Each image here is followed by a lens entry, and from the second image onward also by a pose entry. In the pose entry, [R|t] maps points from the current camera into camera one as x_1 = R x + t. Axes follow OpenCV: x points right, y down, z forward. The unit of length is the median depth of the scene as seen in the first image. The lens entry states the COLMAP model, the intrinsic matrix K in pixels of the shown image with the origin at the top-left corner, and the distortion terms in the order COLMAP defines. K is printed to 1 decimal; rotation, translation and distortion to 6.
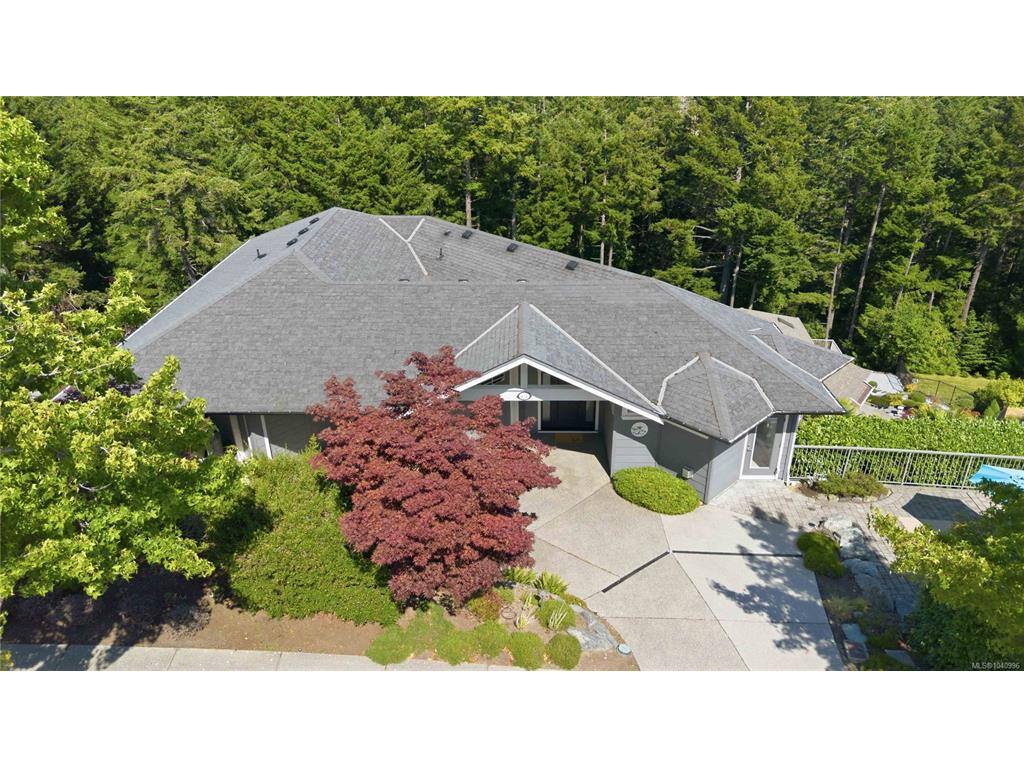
lens RADIAL K [[713.5, 0, 512.0], [0, 713.5, 384.0], [0, 0, 1]] dist [0.069455, -0.062169]
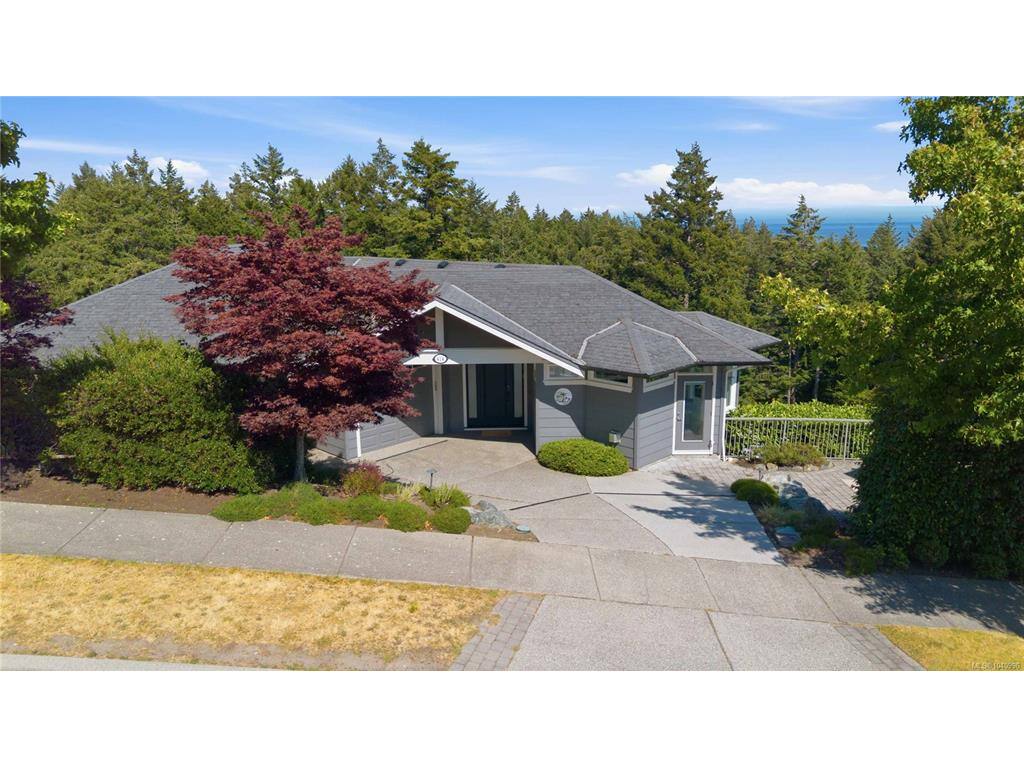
lens RADIAL K [[713.5, 0, 512.0], [0, 713.5, 384.0], [0, 0, 1]] dist [0.069455, -0.062169]
pose [[0.999359, -0.006143, 0.035262, 0.076819], [0.014589, 0.969523, -0.244565, 0.275908], [-0.032685, 0.244923, 0.968991, 0.081440]]
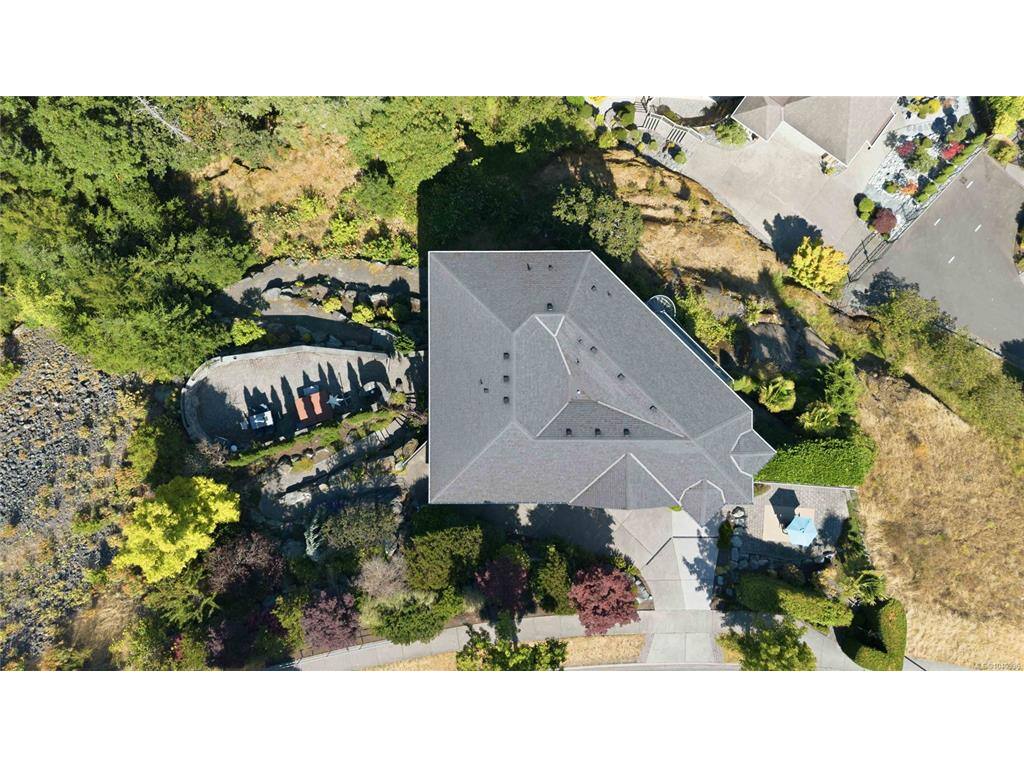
lens RADIAL K [[713.5, 0, 512.0], [0, 713.5, 384.0], [0, 0, 1]] dist [0.069455, -0.062169]
pose [[0.999805, -0.017160, -0.009726, -0.317028], [0.016874, 0.488746, 0.872263, -2.171543], [-0.010215, -0.872258, 0.488940, 0.134872]]
